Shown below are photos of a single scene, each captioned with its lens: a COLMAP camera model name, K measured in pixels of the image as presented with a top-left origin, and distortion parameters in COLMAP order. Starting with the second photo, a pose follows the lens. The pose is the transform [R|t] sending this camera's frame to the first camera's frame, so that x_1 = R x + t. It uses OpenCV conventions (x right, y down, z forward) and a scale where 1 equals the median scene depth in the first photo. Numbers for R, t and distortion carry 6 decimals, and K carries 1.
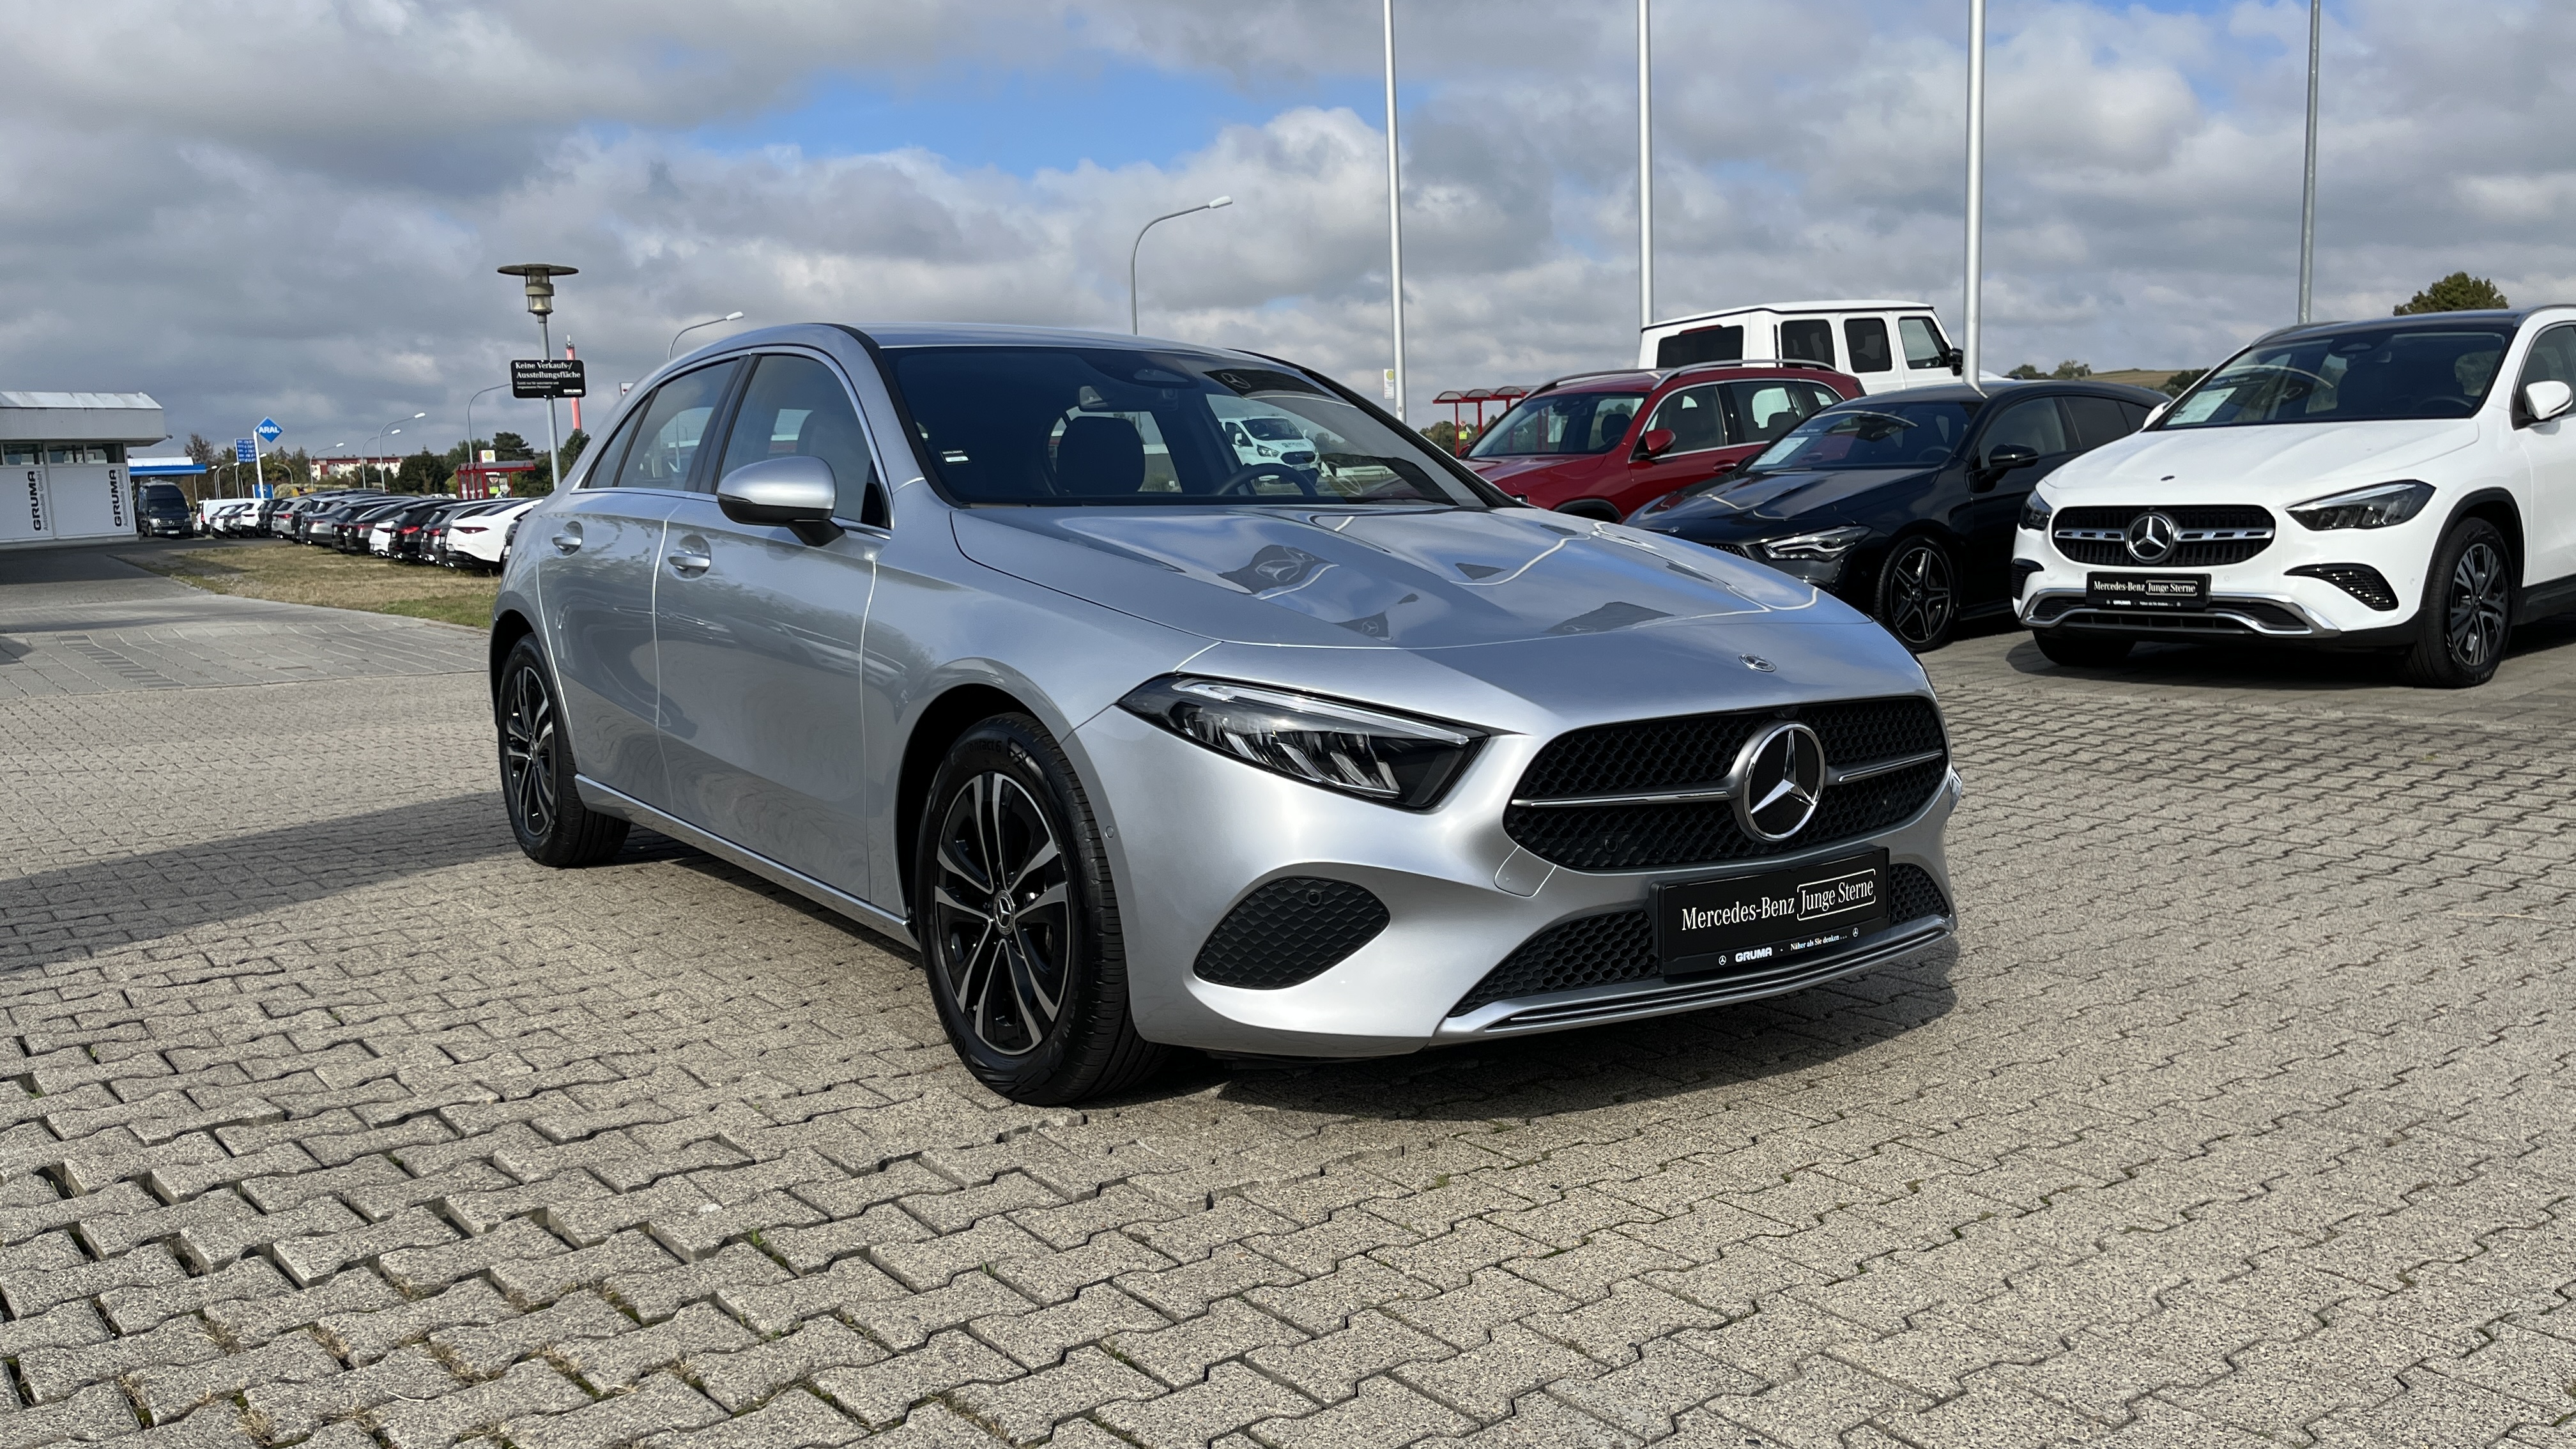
lens RADIAL K [[2133.7, 0, 1288.0], [0, 2133.7, 724.5], [0, 0, 1]] dist [0.085511, -0.247703]
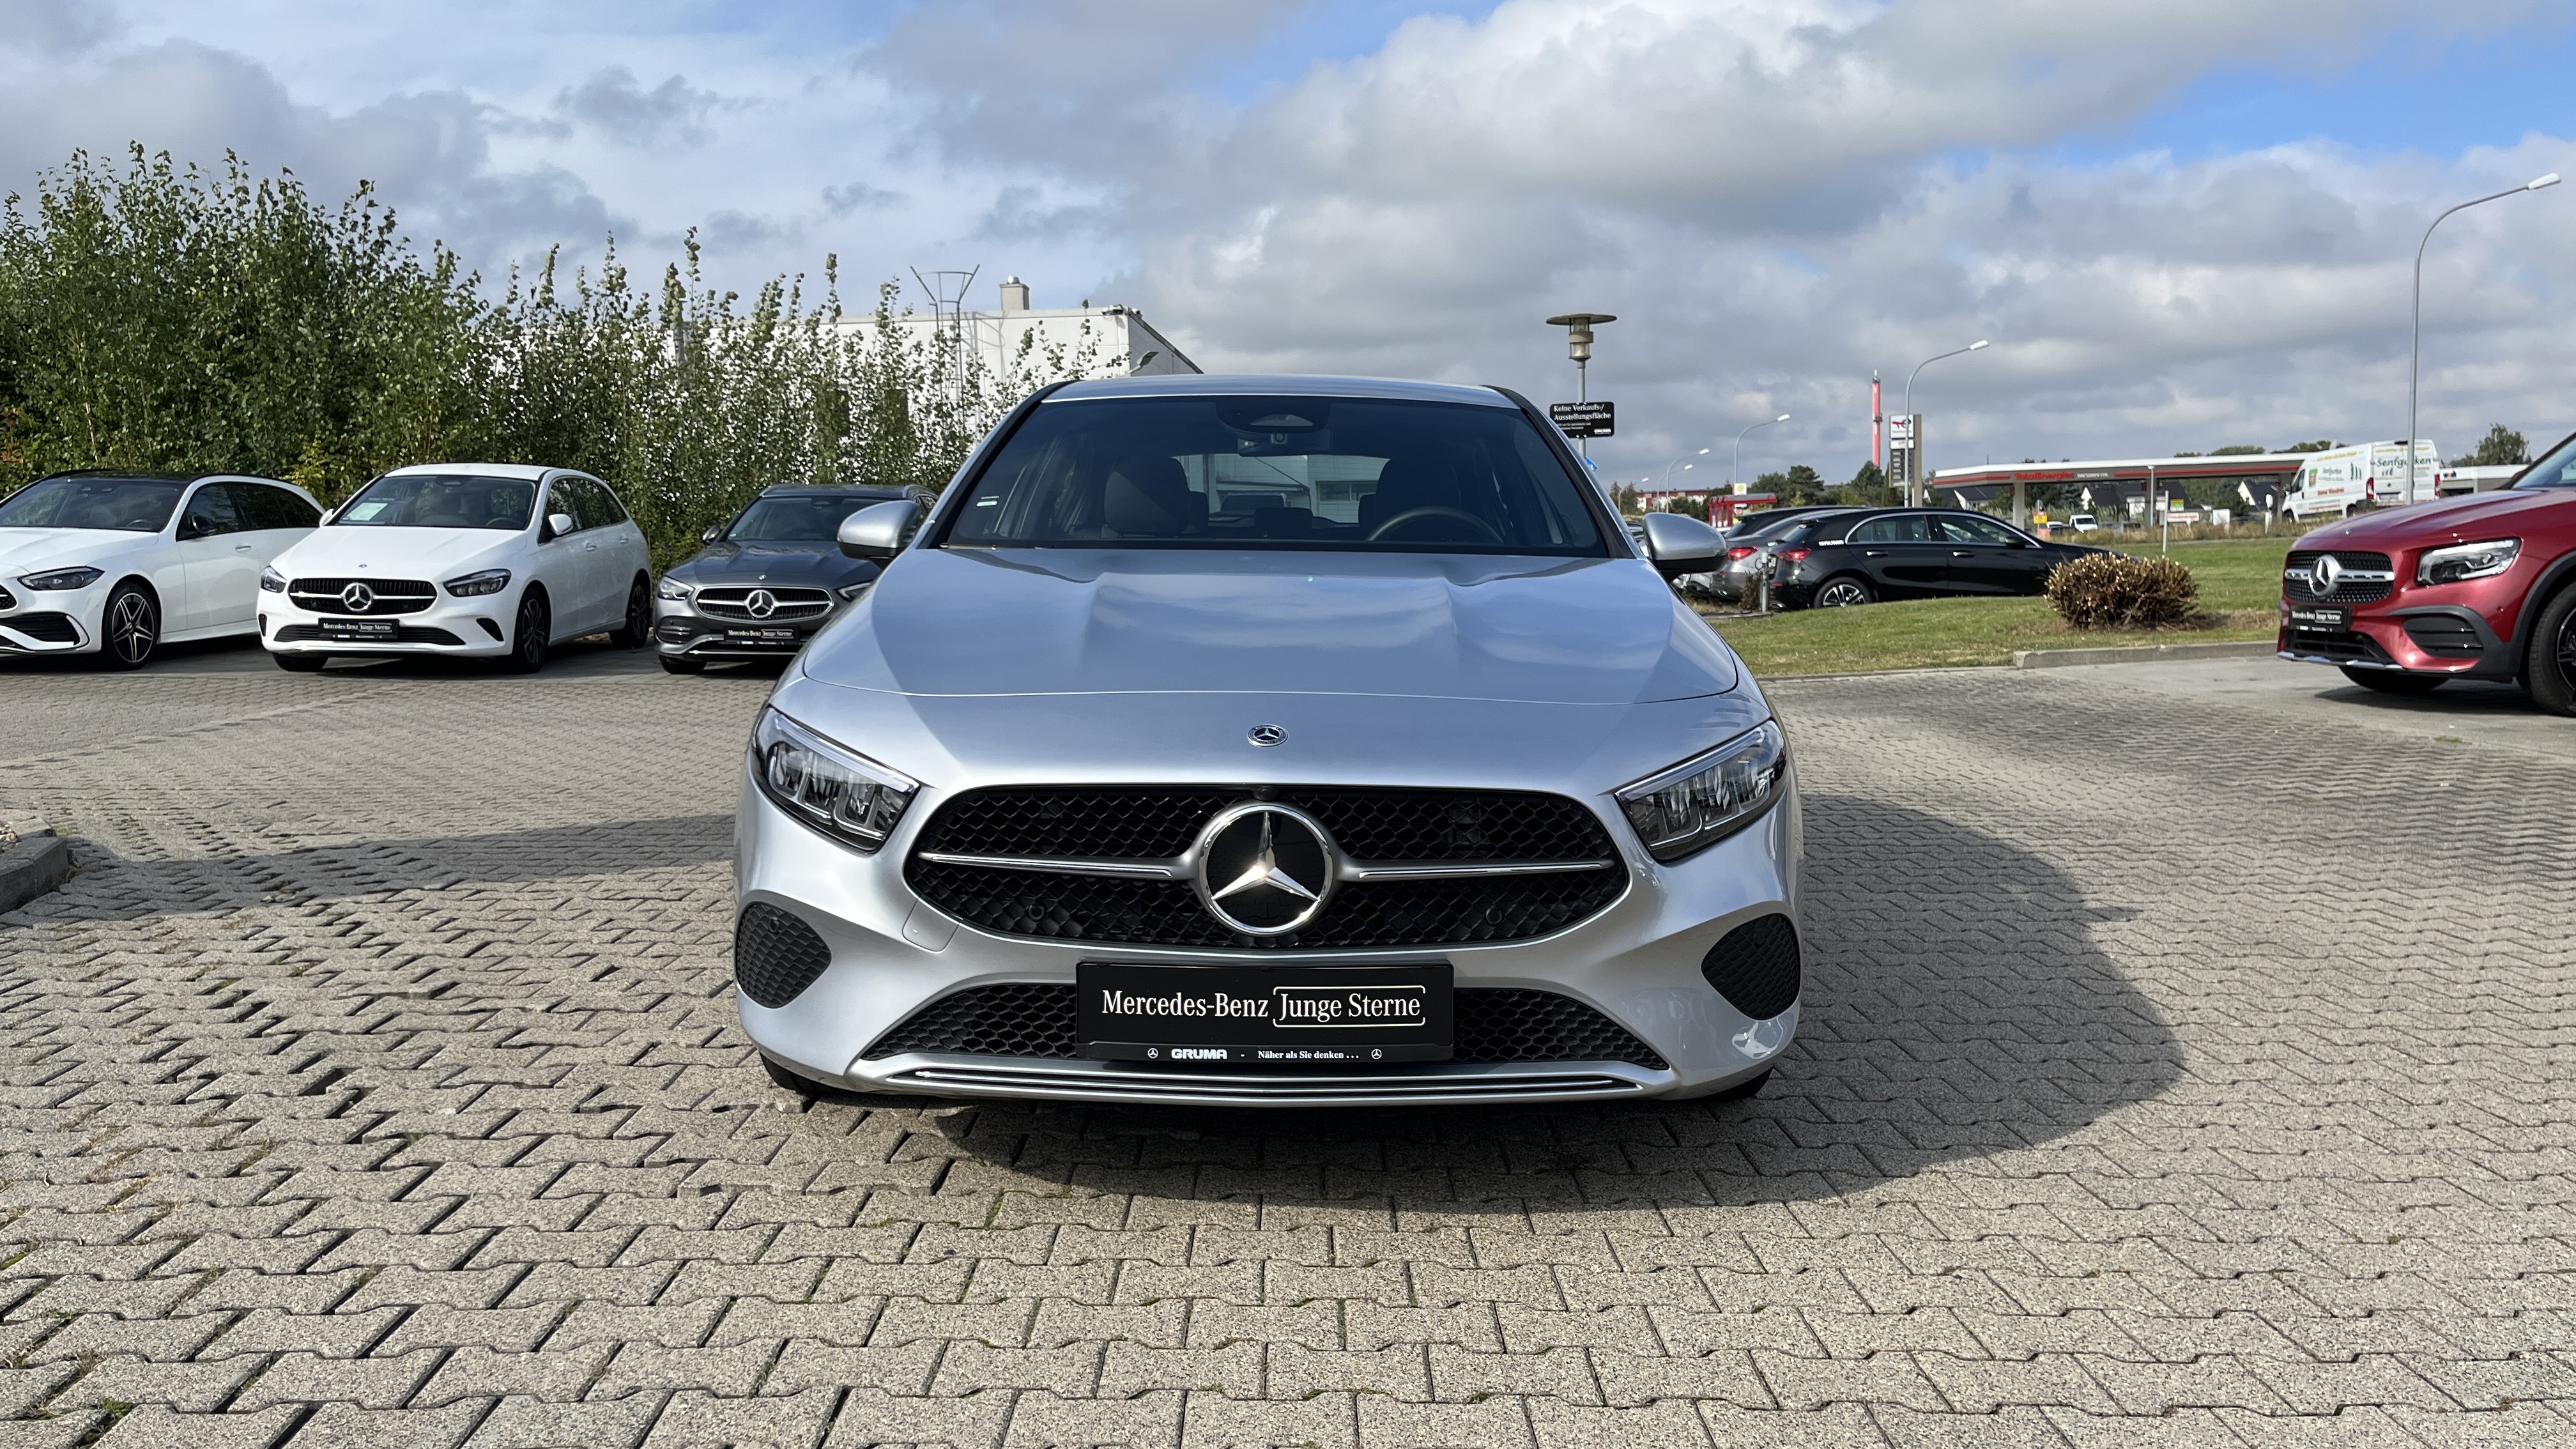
lens RADIAL K [[2138.6, 0, 1288.0], [0, 2138.6, 724.5], [0, 0, 1]] dist [0.098573, -0.175629]
pose [[0.758343, 0.064706, -0.648637, 0.798202], [-0.072968, 0.997234, 0.014172, -0.046194], [0.647759, 0.036582, 0.760966, 0.314094]]
